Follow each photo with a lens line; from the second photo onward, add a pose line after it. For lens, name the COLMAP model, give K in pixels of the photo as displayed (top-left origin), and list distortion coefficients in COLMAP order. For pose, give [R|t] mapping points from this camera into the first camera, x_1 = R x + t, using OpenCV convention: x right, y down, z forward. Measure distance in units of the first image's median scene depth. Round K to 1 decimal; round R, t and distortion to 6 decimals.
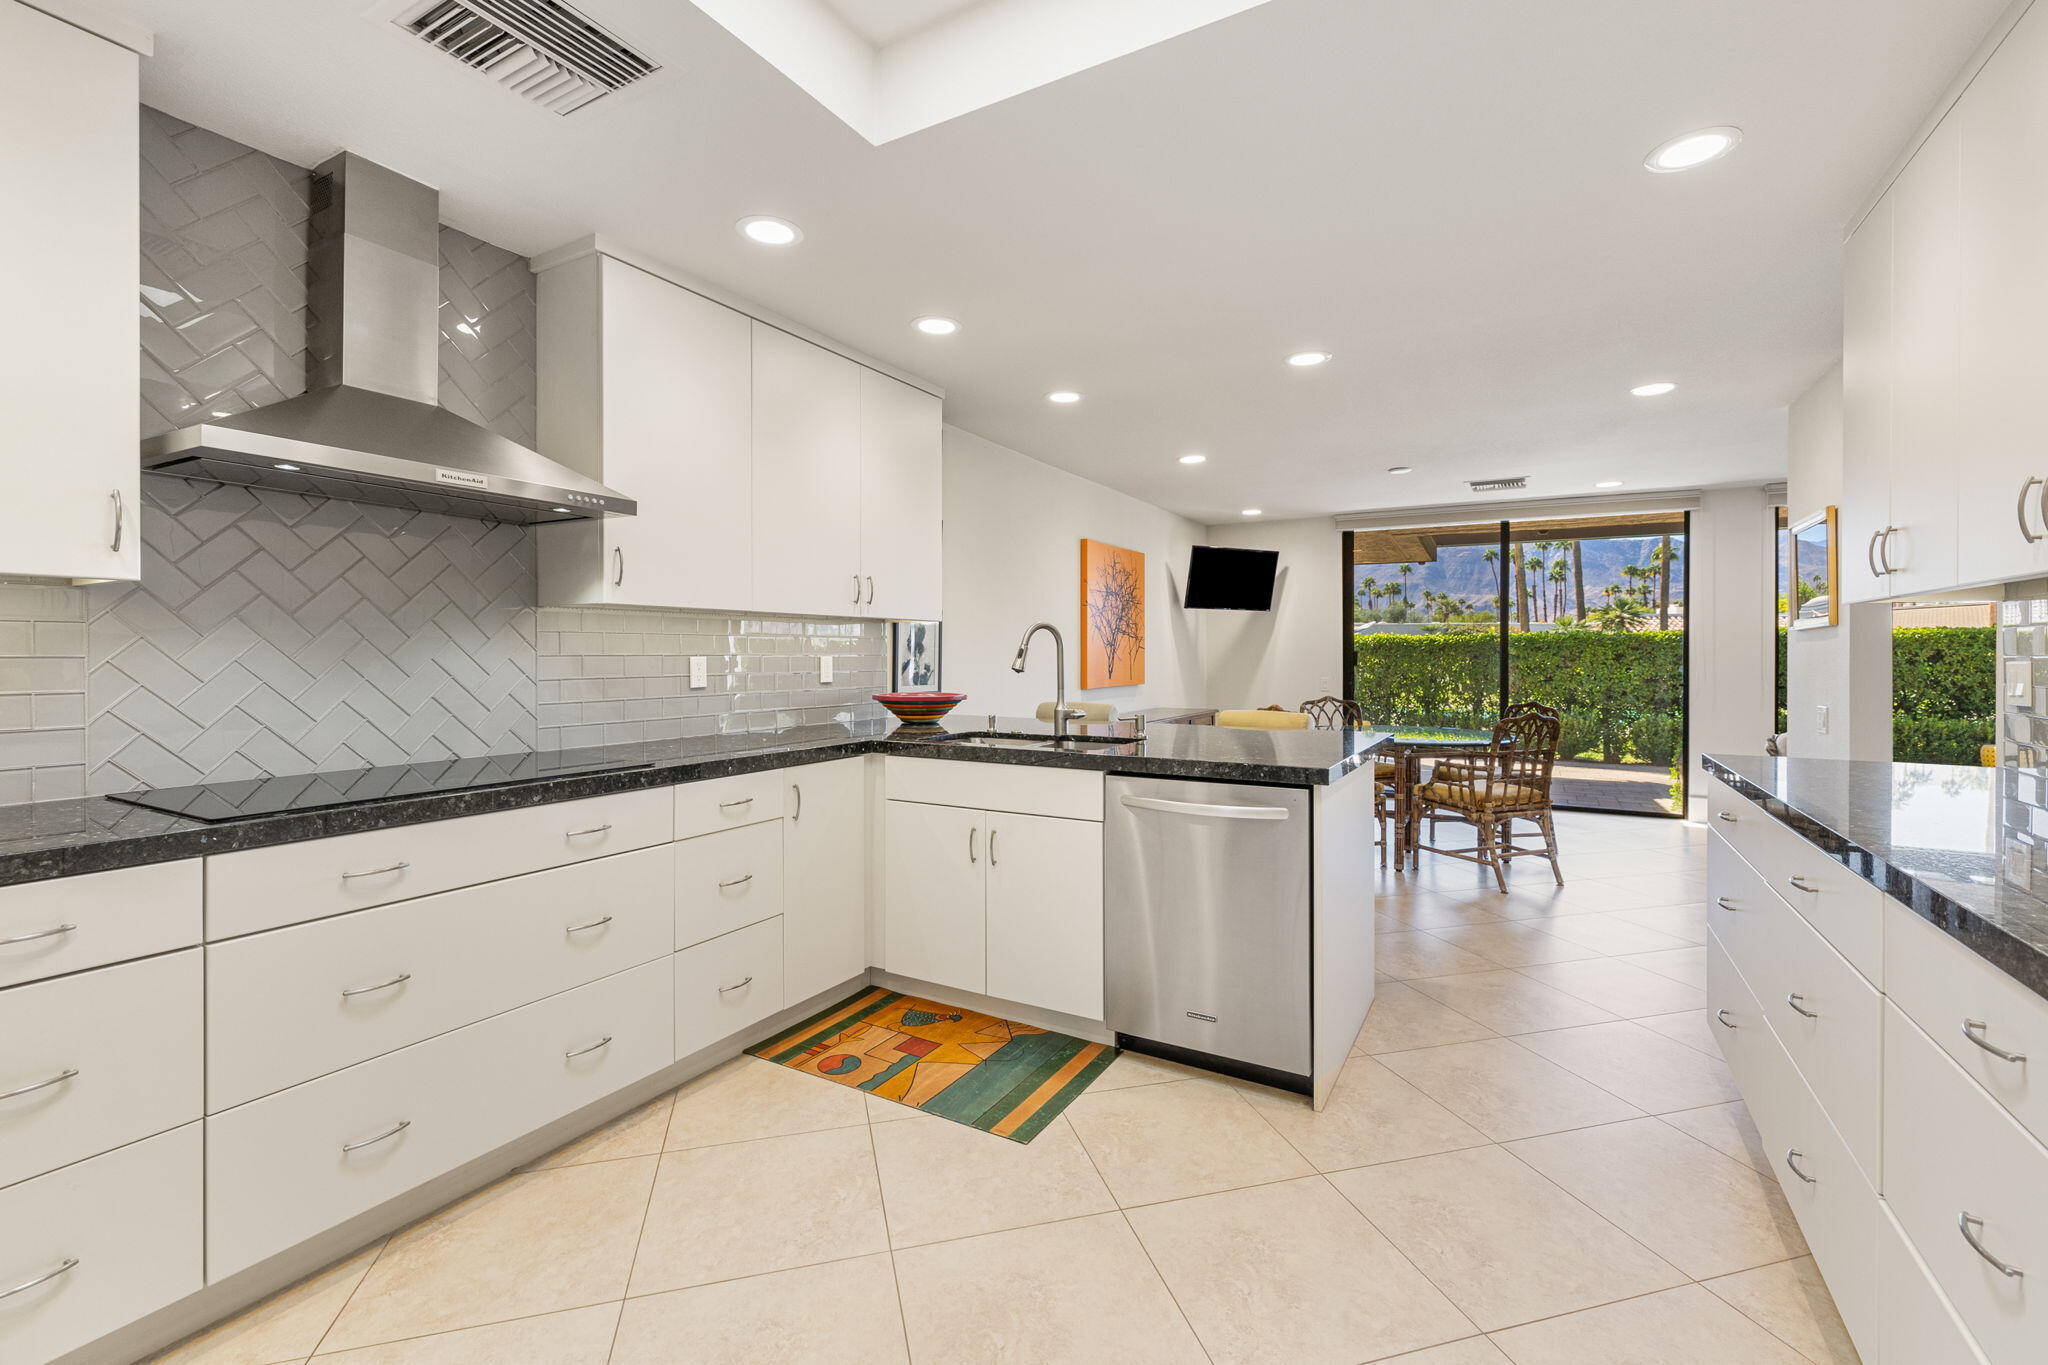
lens RADIAL K [[872.6, 0, 1066.4], [0, 872.6, 657.5], [0, 0, 1]] dist [0.002346, -0.000848]
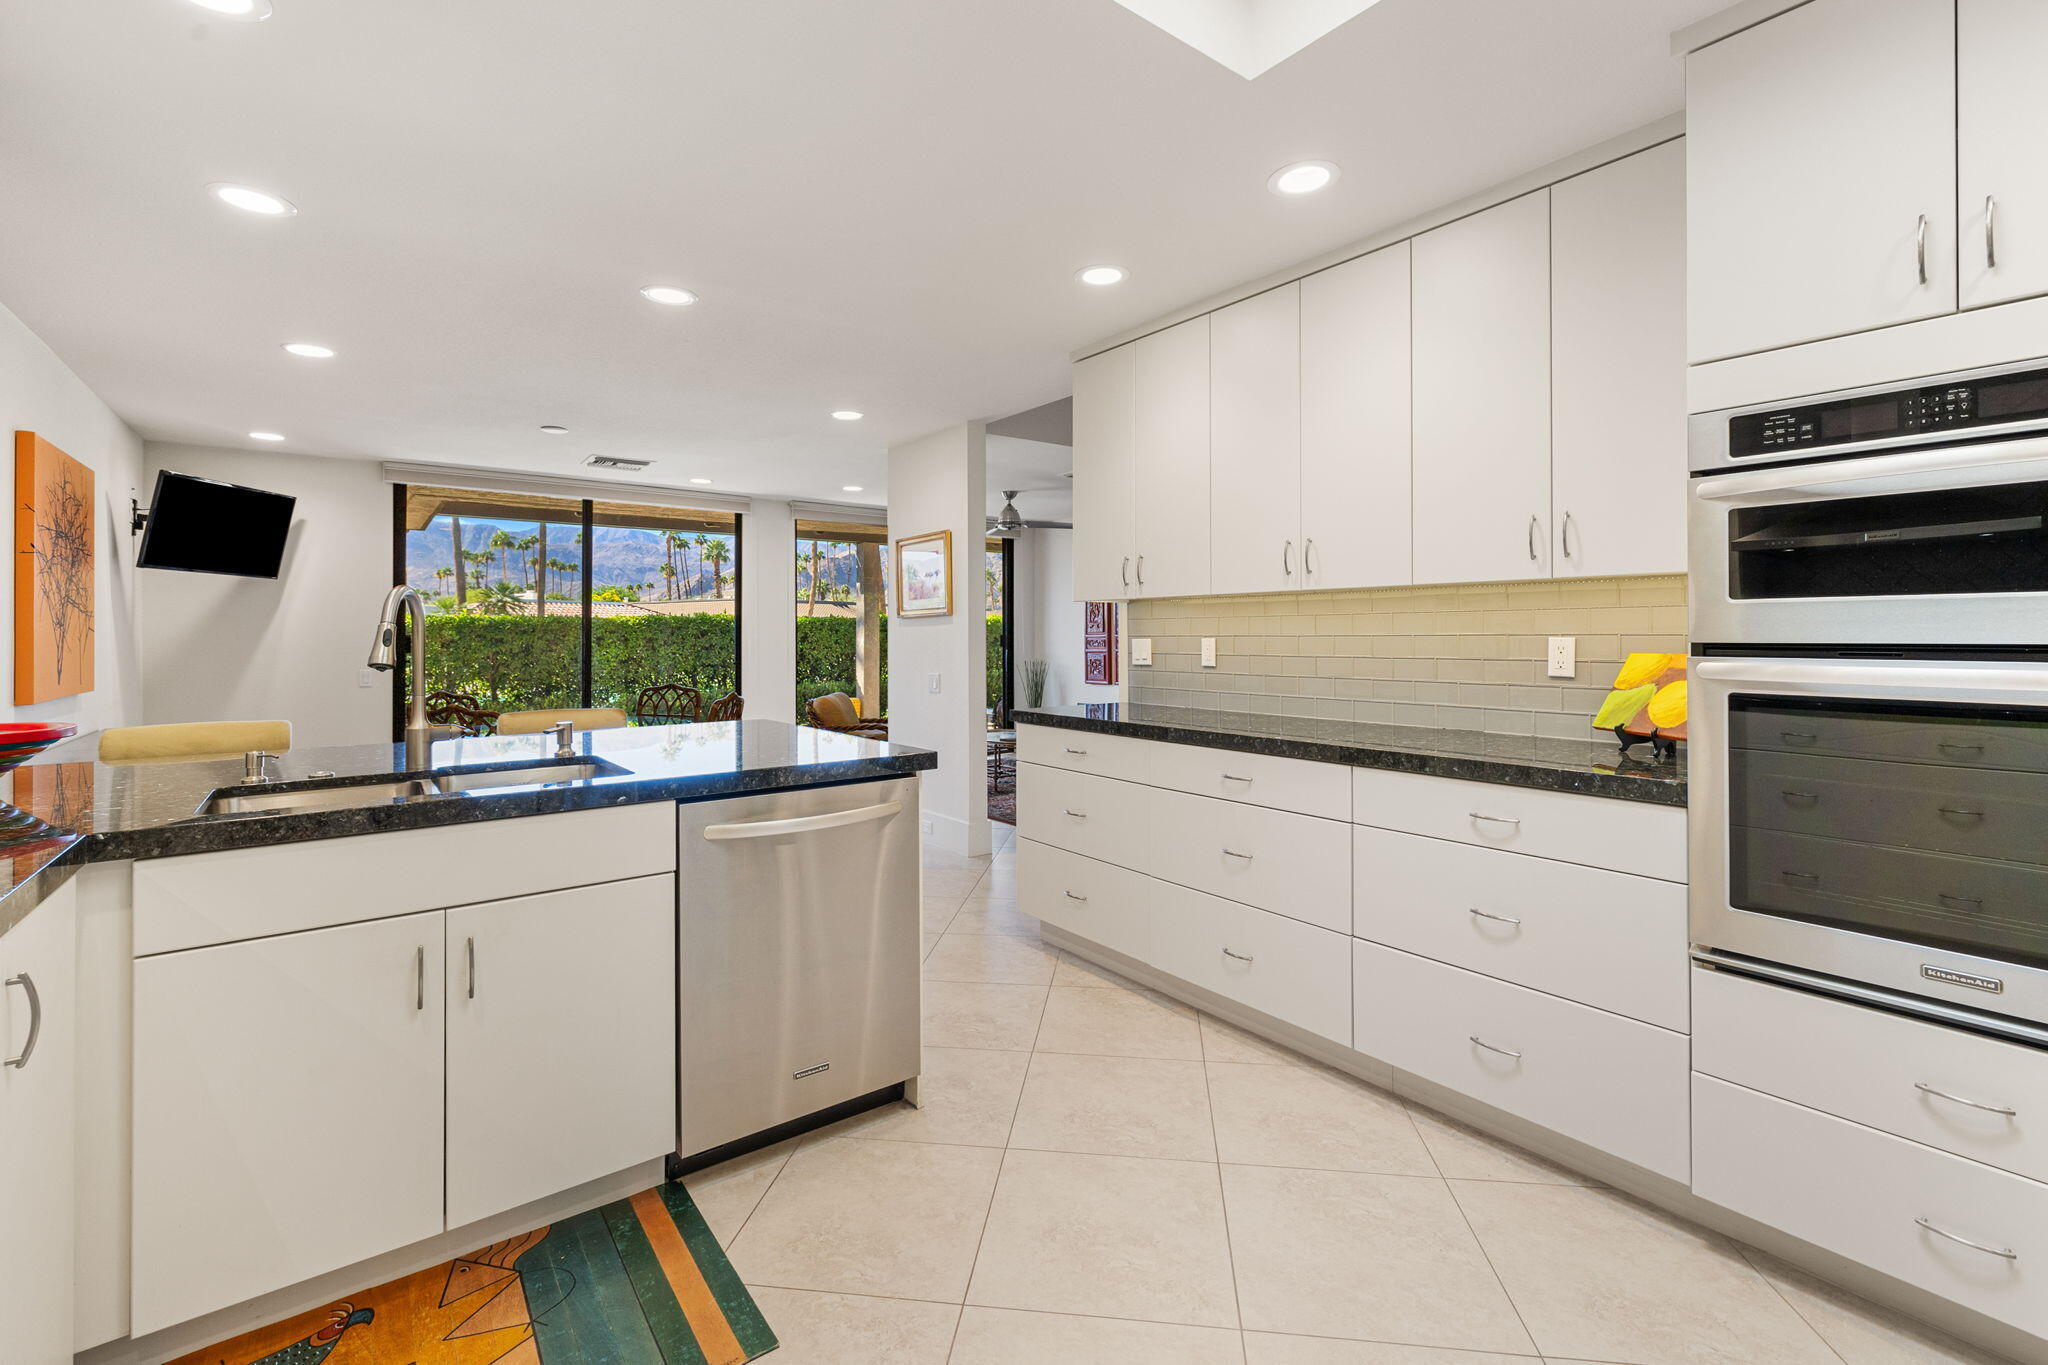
lens RADIAL K [[872.6, 0, 1033.2], [0, 872.6, 629.9], [0, 0, 1]] dist [0.002346, -0.000848]
pose [[0.408217, 0.002923, 0.912880, -0.207455], [0.008933, 0.999934, -0.007197, -0.001173], [-0.912841, 0.011093, 0.408164, 0.183009]]
